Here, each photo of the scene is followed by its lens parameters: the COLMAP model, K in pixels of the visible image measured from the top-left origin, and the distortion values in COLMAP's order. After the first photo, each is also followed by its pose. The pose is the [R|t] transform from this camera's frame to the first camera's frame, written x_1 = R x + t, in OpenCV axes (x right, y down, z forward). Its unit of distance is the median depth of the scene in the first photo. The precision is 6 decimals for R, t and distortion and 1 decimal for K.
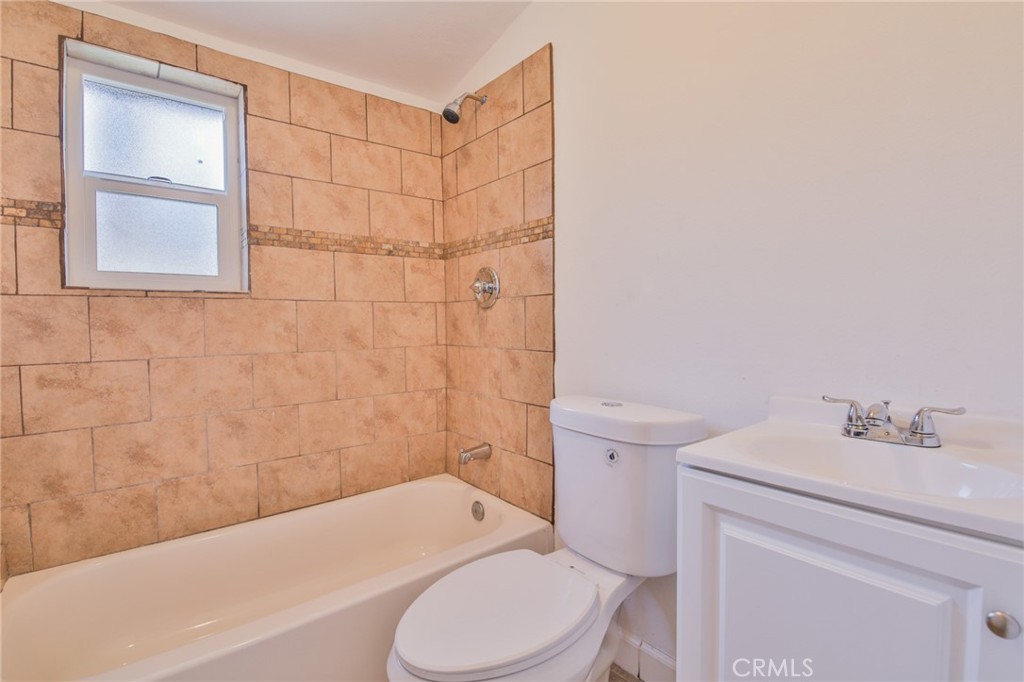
lens RADIAL K [[468.1, 0, 513.3], [0, 468.1, 334.6], [0, 0, 1]] dist [-0.001128, -0.010940]
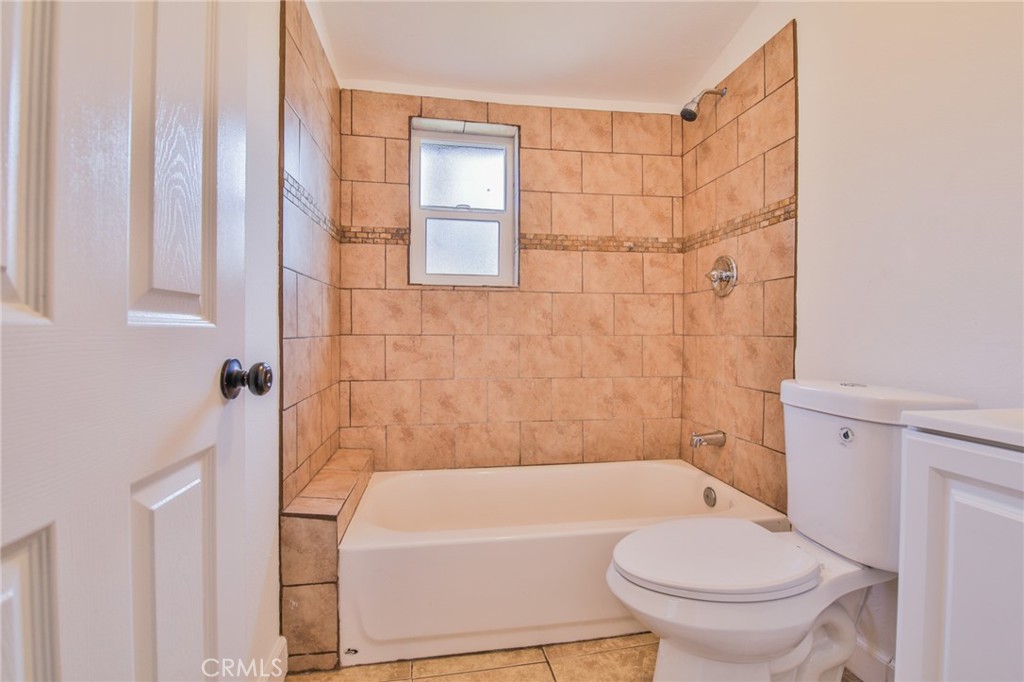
lens RADIAL K [[468.1, 0, 513.3], [0, 468.1, 334.6], [0, 0, 1]] dist [-0.001128, -0.010940]
pose [[0.864031, 0.015721, -0.503193, 0.065265], [-0.027099, 0.999516, -0.015306, 0.058157], [0.502708, 0.026861, 0.864039, -0.103133]]
